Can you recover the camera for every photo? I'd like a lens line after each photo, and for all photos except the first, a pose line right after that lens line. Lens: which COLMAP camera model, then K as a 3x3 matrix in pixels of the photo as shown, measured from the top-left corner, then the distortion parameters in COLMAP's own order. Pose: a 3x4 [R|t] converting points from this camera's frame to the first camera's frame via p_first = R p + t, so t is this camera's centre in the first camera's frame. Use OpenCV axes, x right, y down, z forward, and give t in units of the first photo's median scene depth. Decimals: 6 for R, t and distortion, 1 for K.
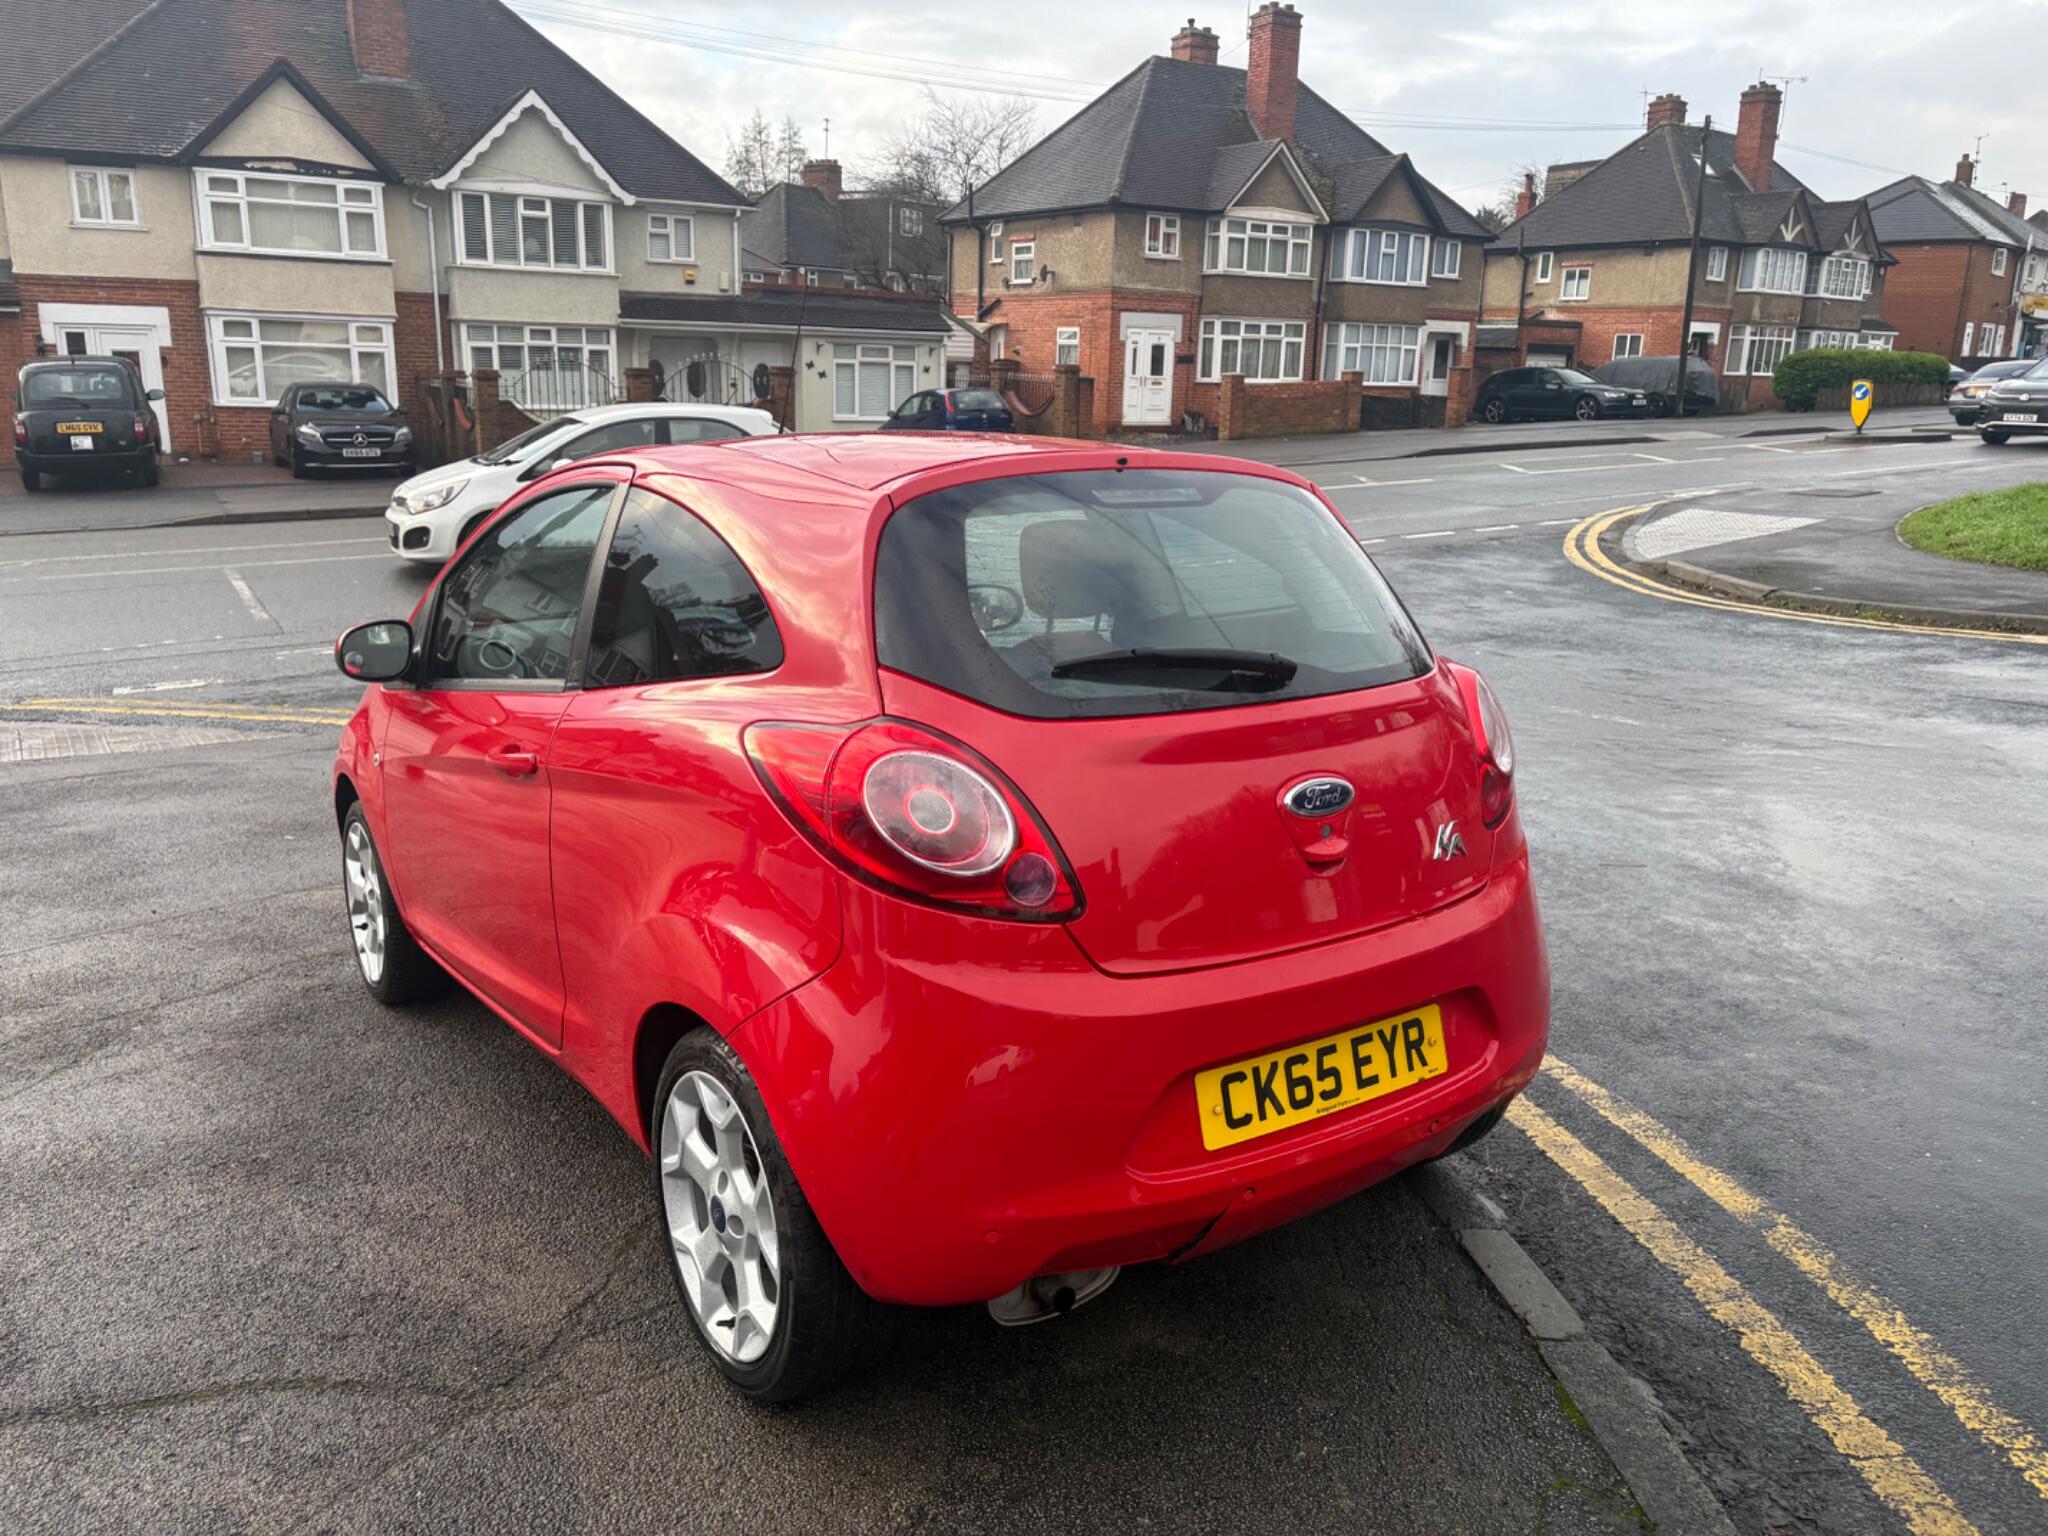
lens RADIAL K [[1528.9, 0, 1007.4], [0, 1528.9, 764.8], [0, 0, 1]] dist [0.060327, -0.061676]
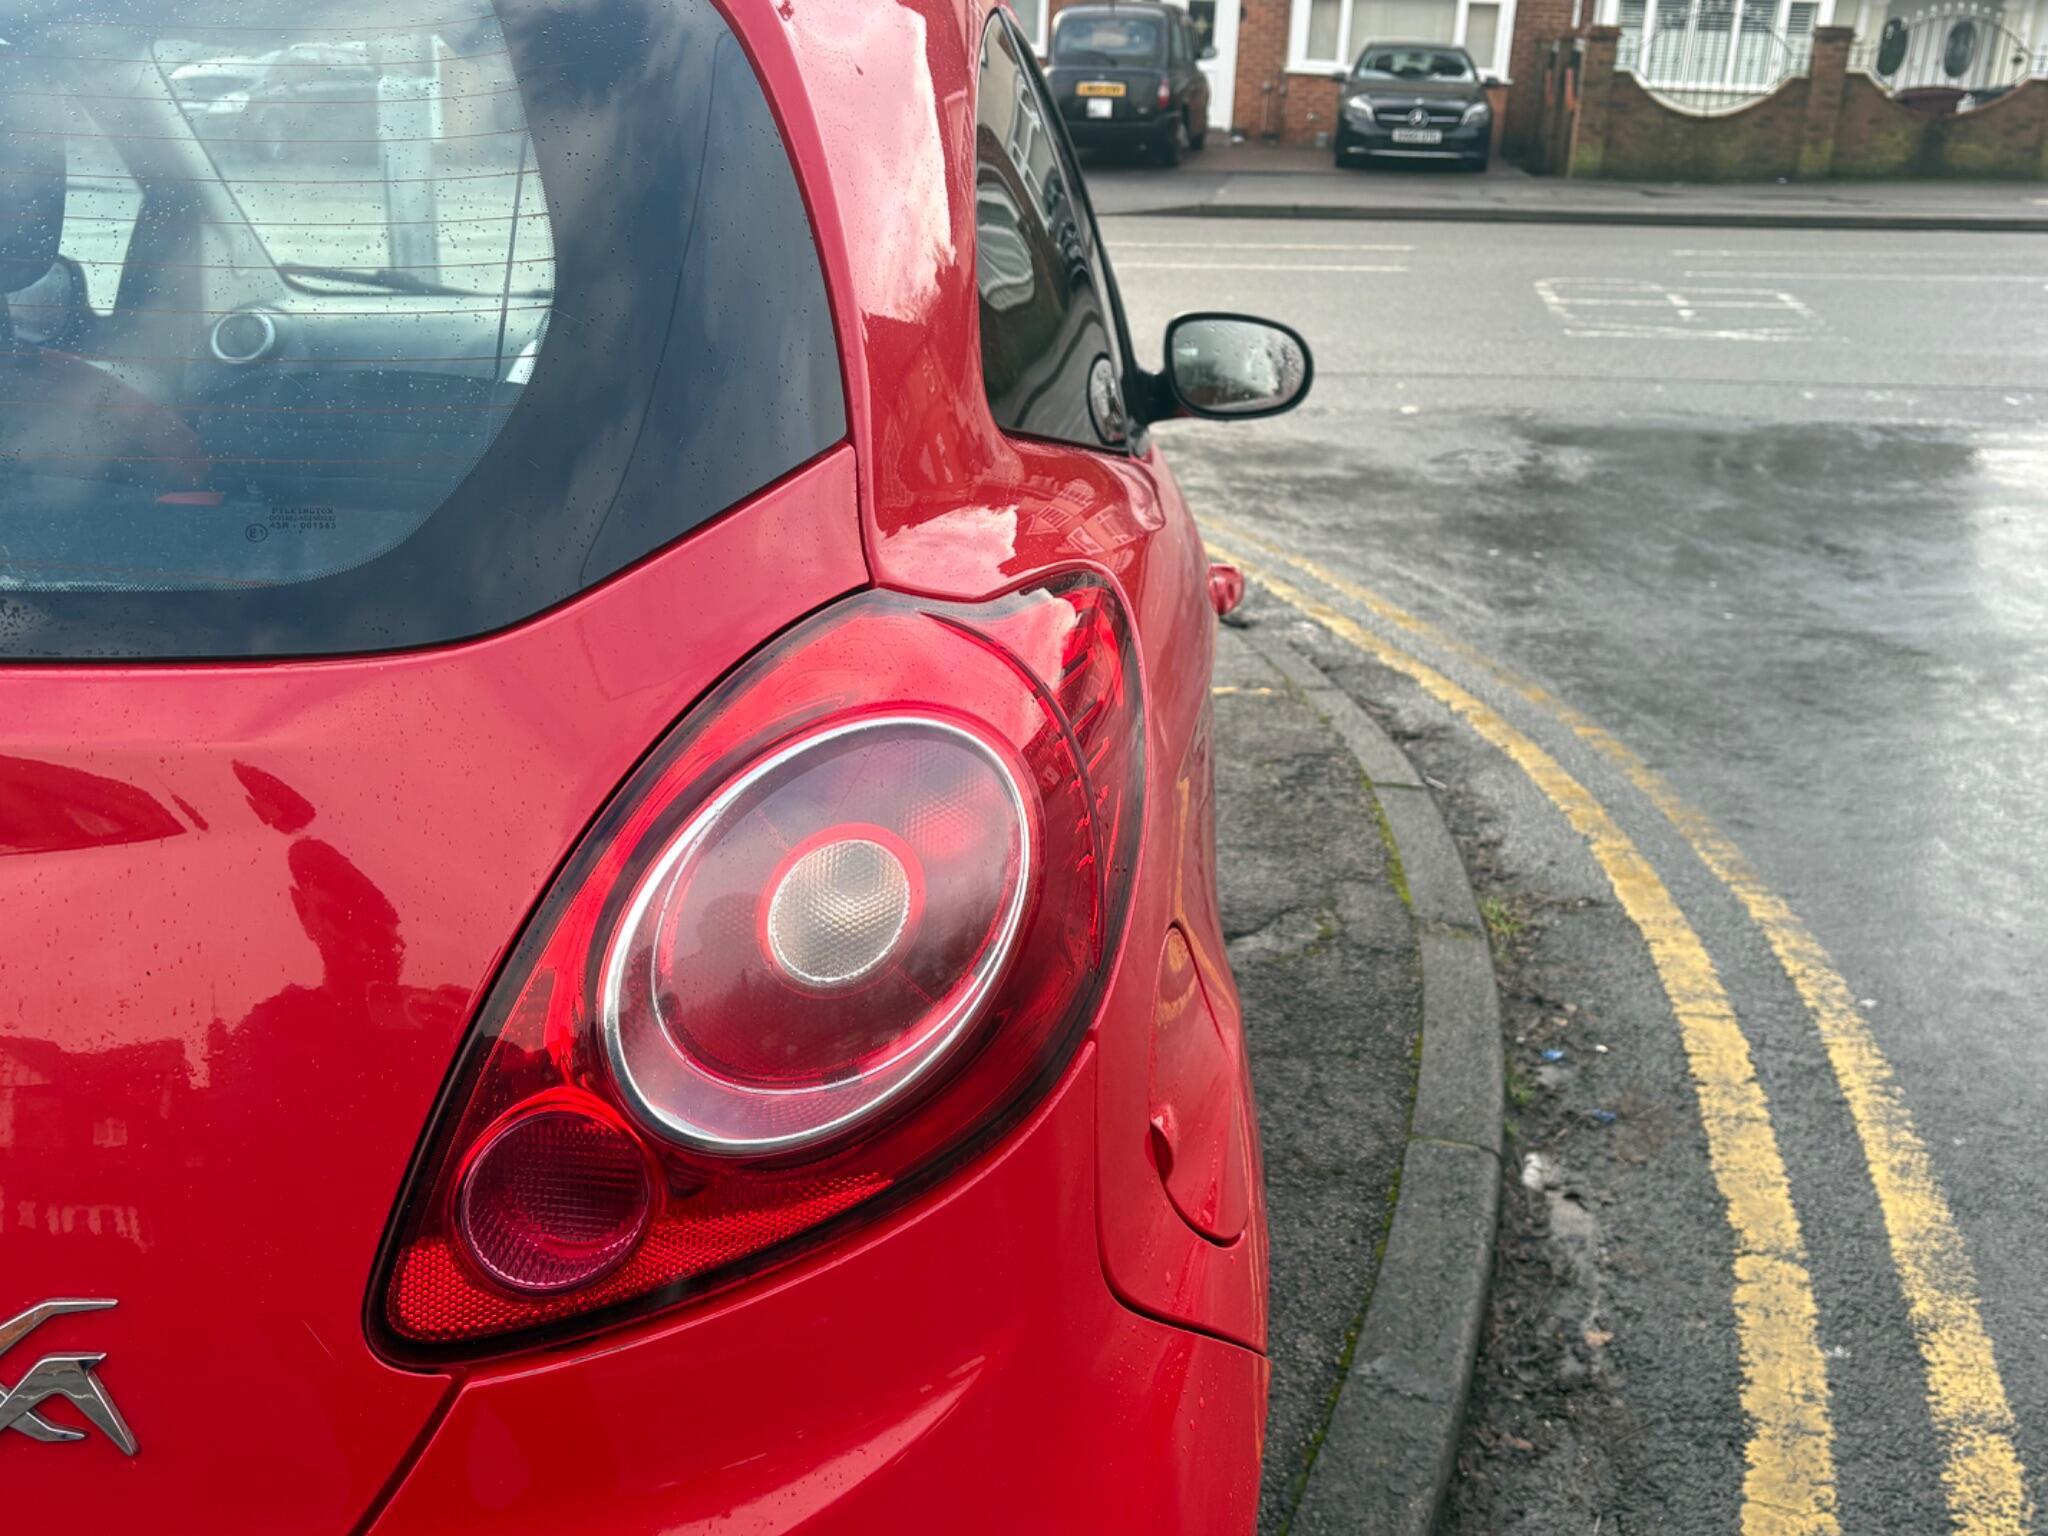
lens RADIAL K [[2039.4, 0, 1018.9], [0, 2039.4, 766.5], [0, 0, 1]] dist [0.031910, 0.000000]
pose [[0.794670, 0.225206, -0.563721, 0.055053], [-0.176420, 0.974235, 0.140508, -0.011300], [0.580840, -0.012206, 0.813926, 0.081303]]
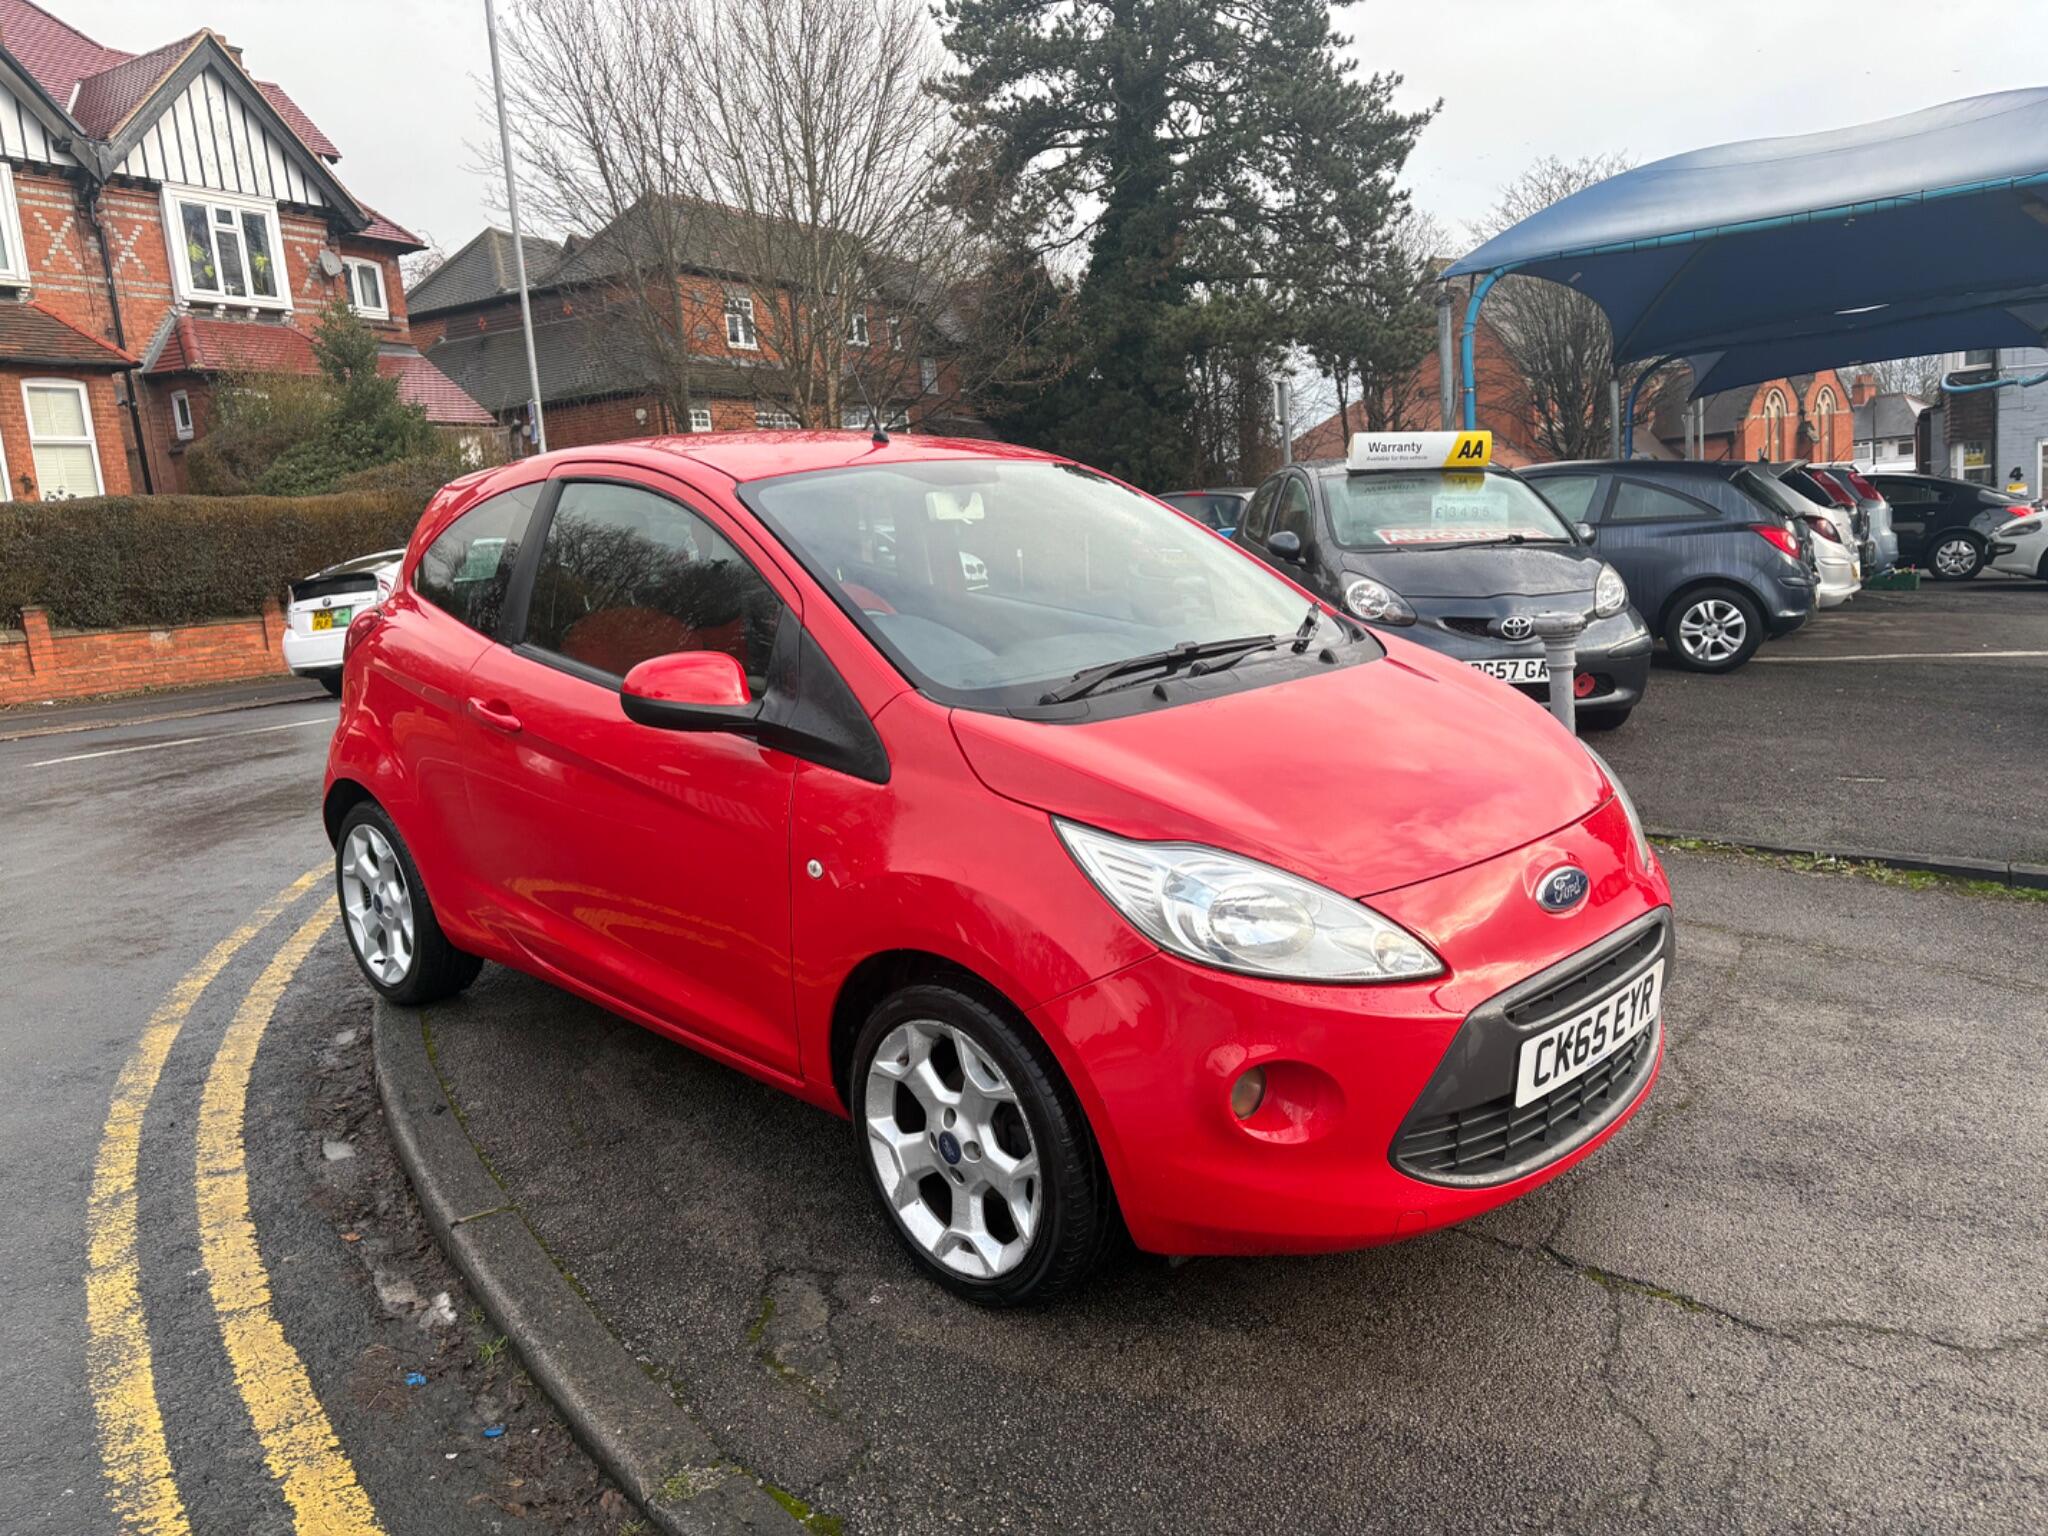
lens RADIAL K [[1528.9, 0, 1022.4], [0, 1528.9, 778.4], [0, 0, 1]] dist [0.060327, -0.061676]
pose [[-0.979733, 0.090546, -0.178674, -0.006606], [0.012803, 0.918482, 0.395255, -0.057008], [0.199898, 0.384957, -0.901027, 0.287335]]
